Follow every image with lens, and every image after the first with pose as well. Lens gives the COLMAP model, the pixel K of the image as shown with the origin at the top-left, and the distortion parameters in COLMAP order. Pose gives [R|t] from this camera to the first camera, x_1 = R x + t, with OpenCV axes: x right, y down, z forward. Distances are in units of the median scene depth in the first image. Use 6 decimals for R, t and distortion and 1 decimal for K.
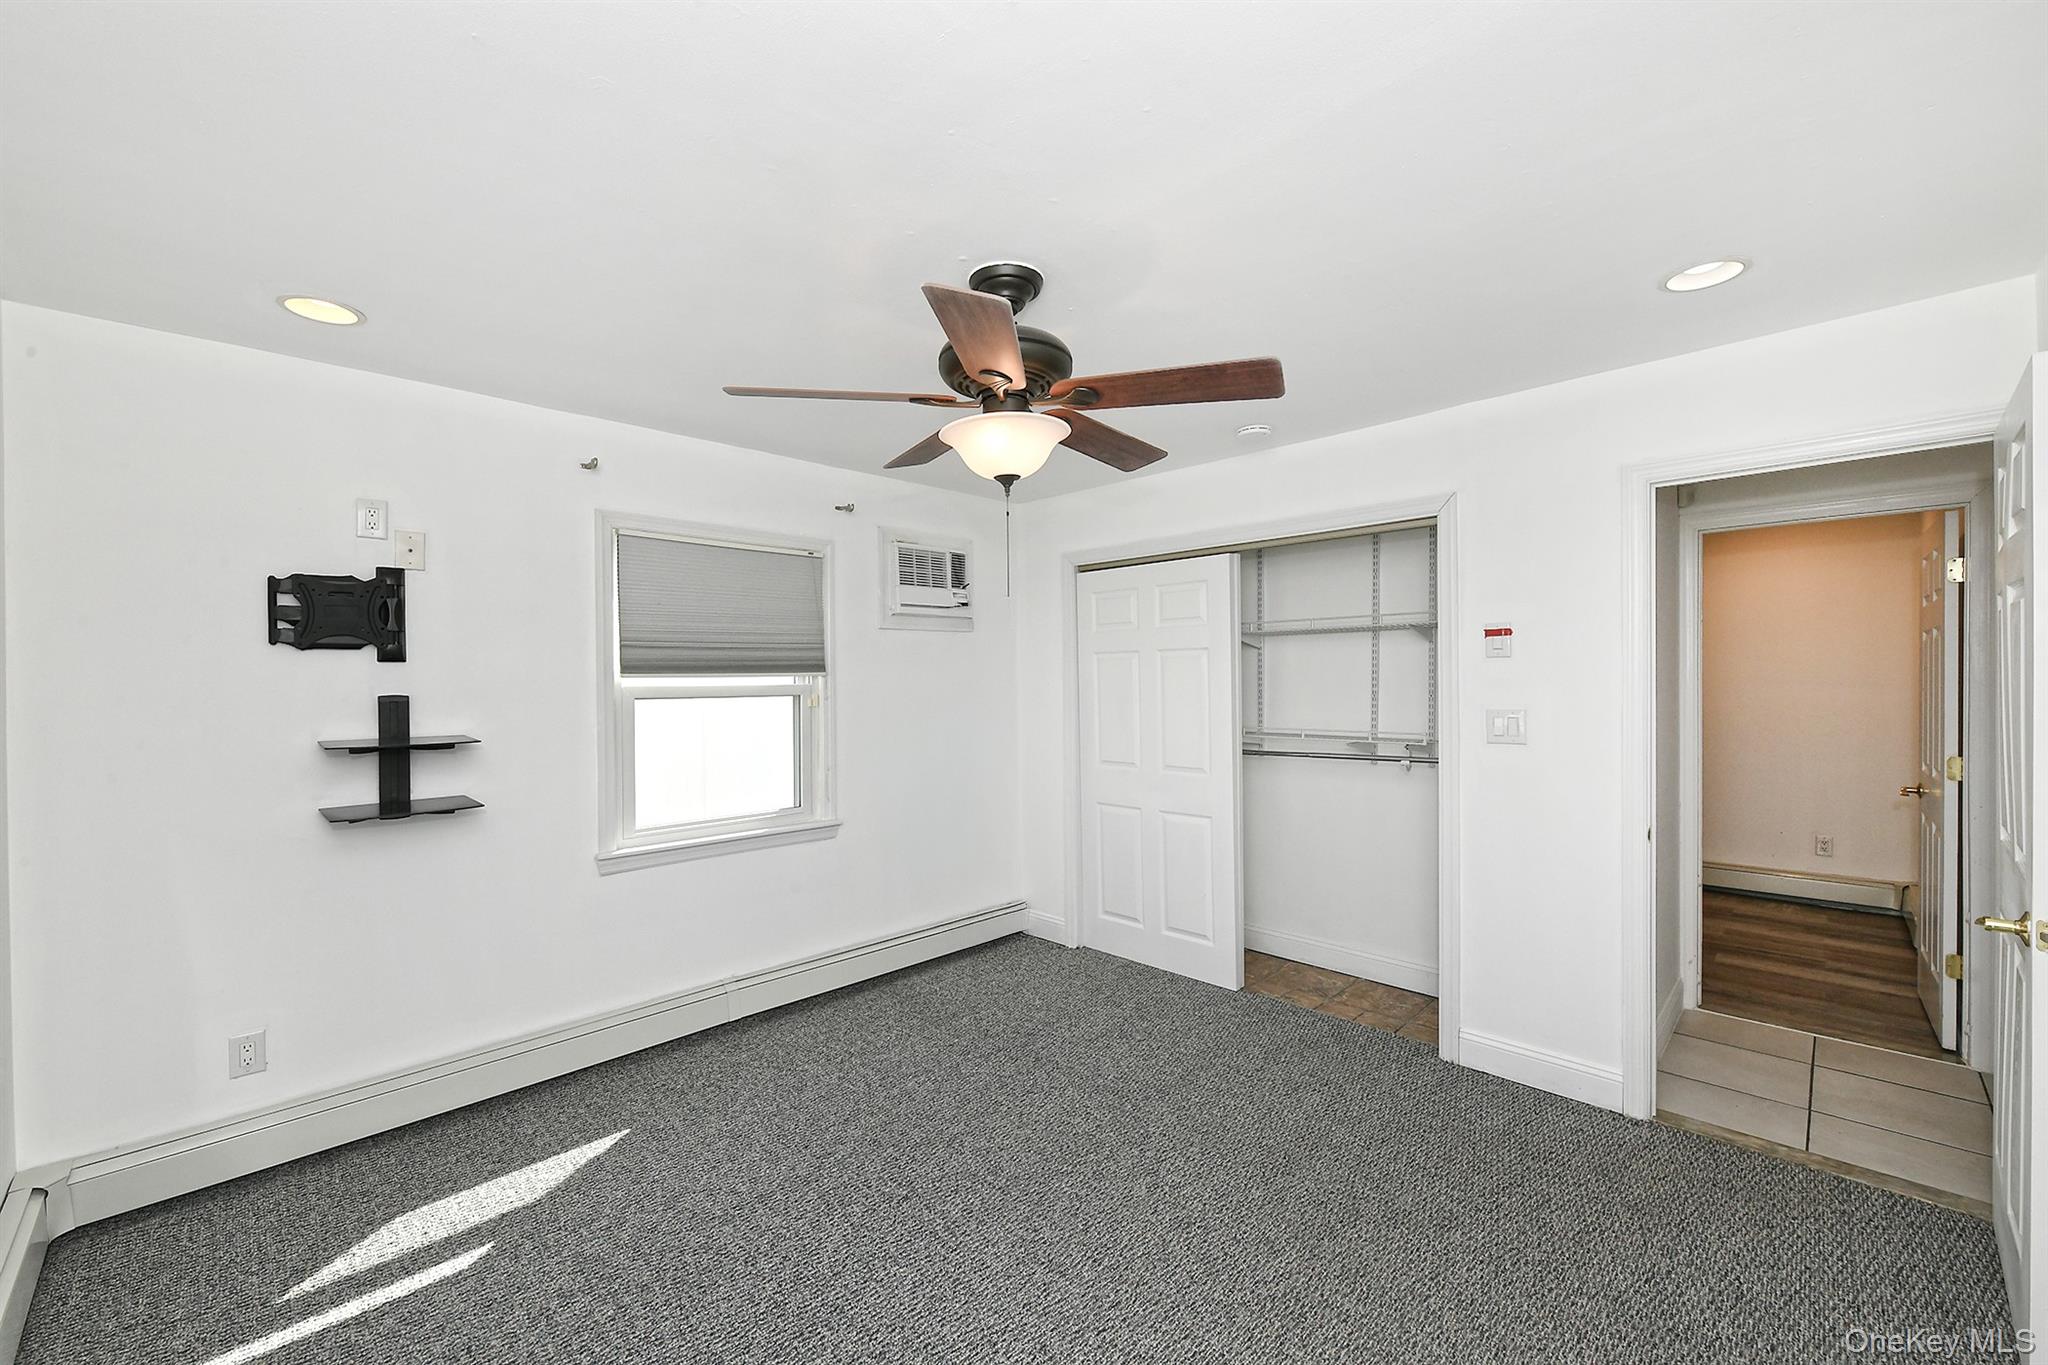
lens RADIAL K [[808.6, 0, 1009.2], [0, 808.6, 677.2], [0, 0, 1]] dist [-0.017194, -0.003367]
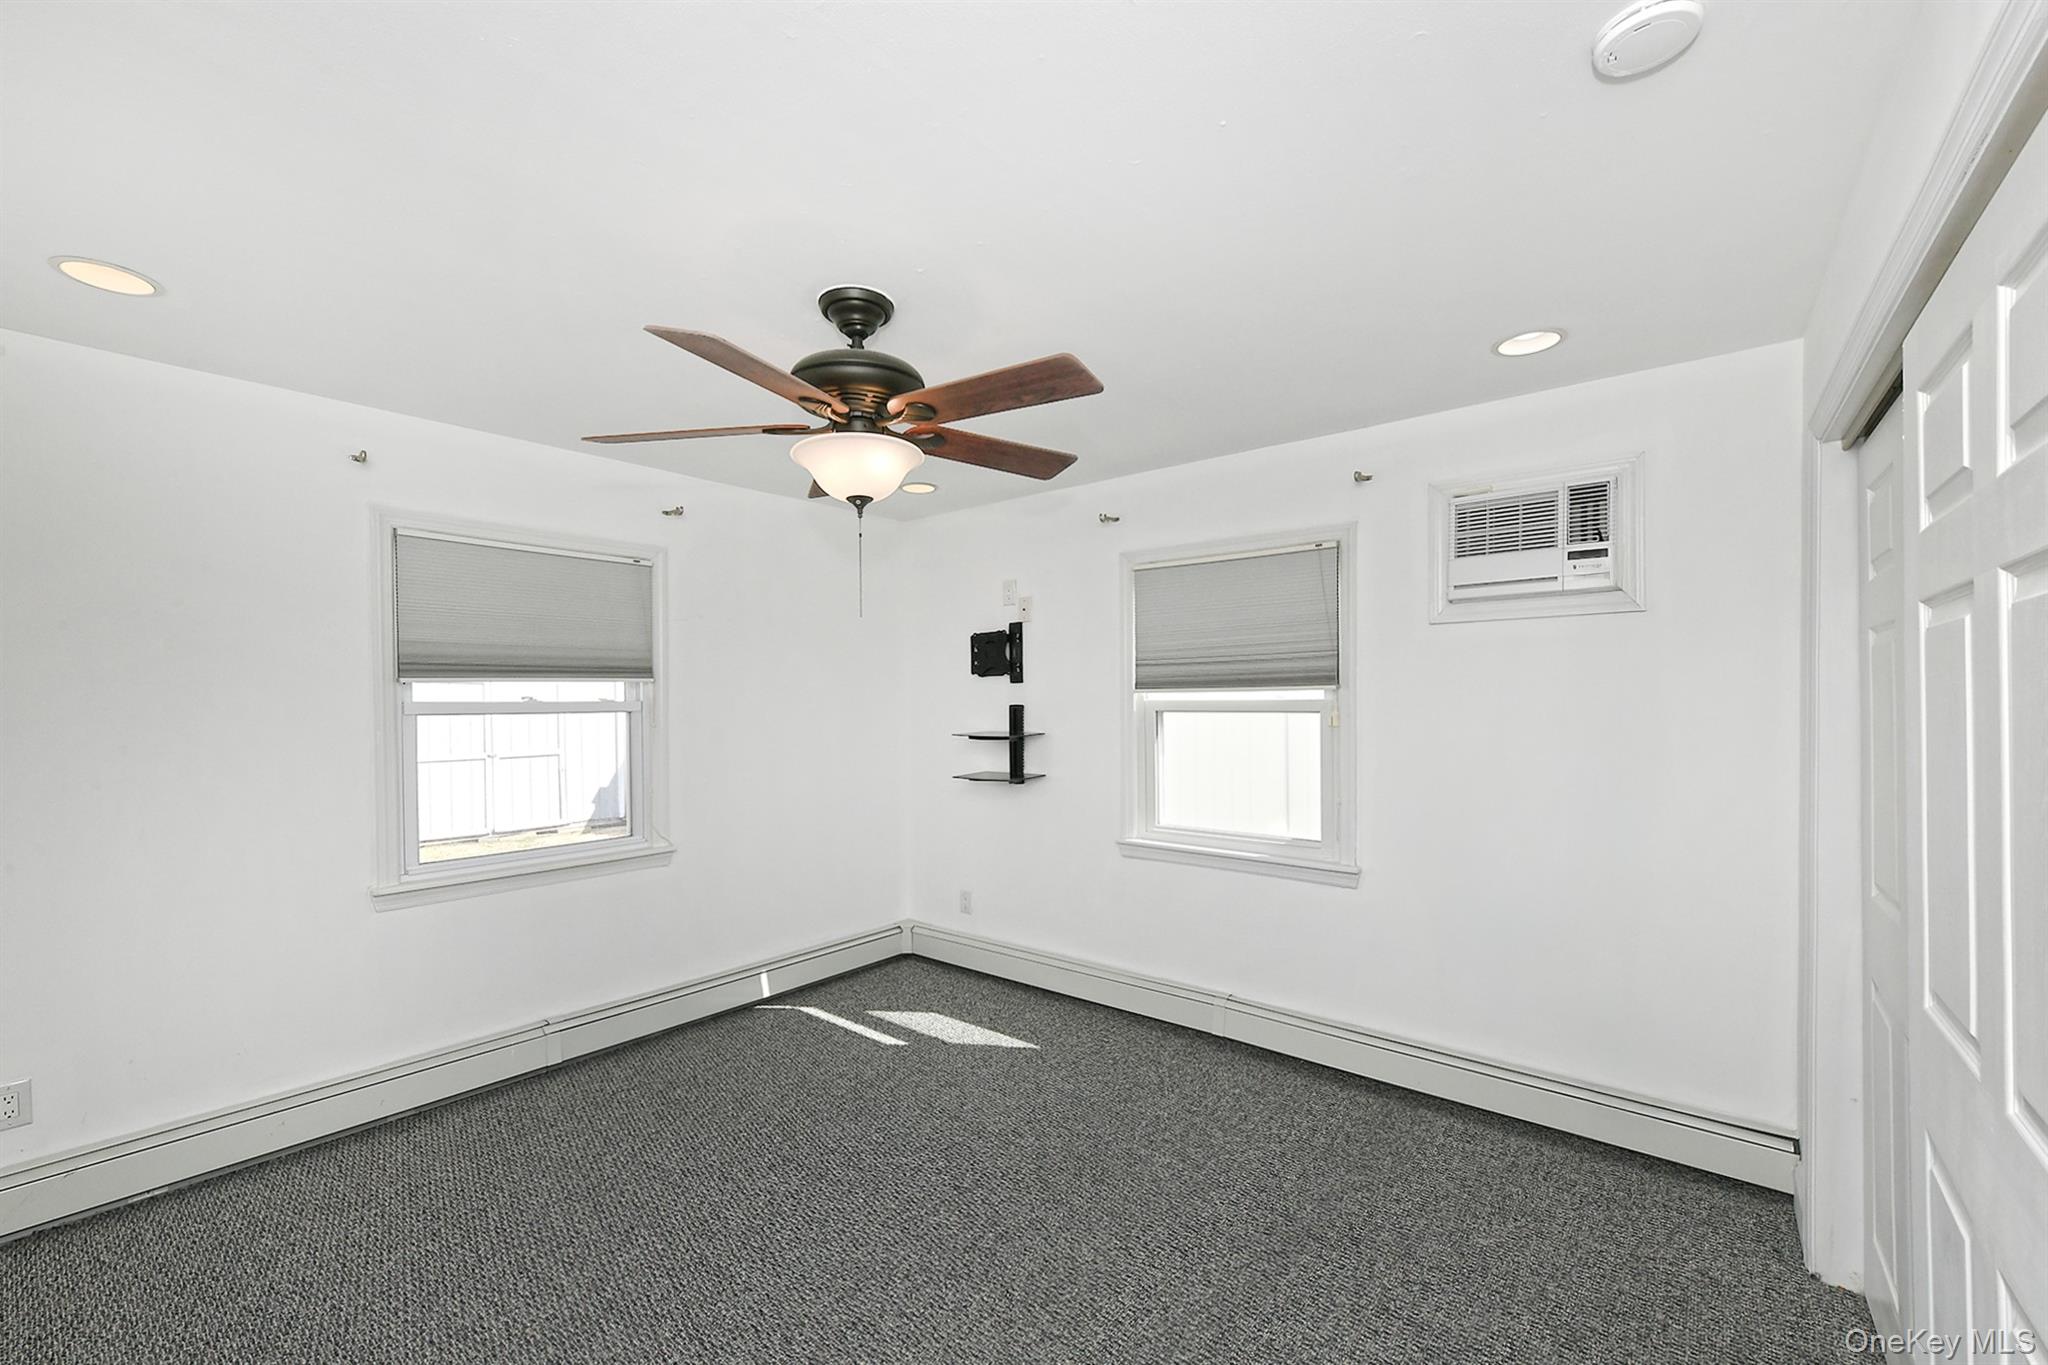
lens RADIAL K [[808.6, 0, 1010.8], [0, 808.6, 693.4], [0, 0, 1]] dist [-0.017194, -0.003367]
pose [[0.104061, 0.009542, -0.994525, 0.635876], [0.014742, 0.999829, 0.011136, -0.013051], [0.994462, -0.015820, 0.103903, 0.662023]]
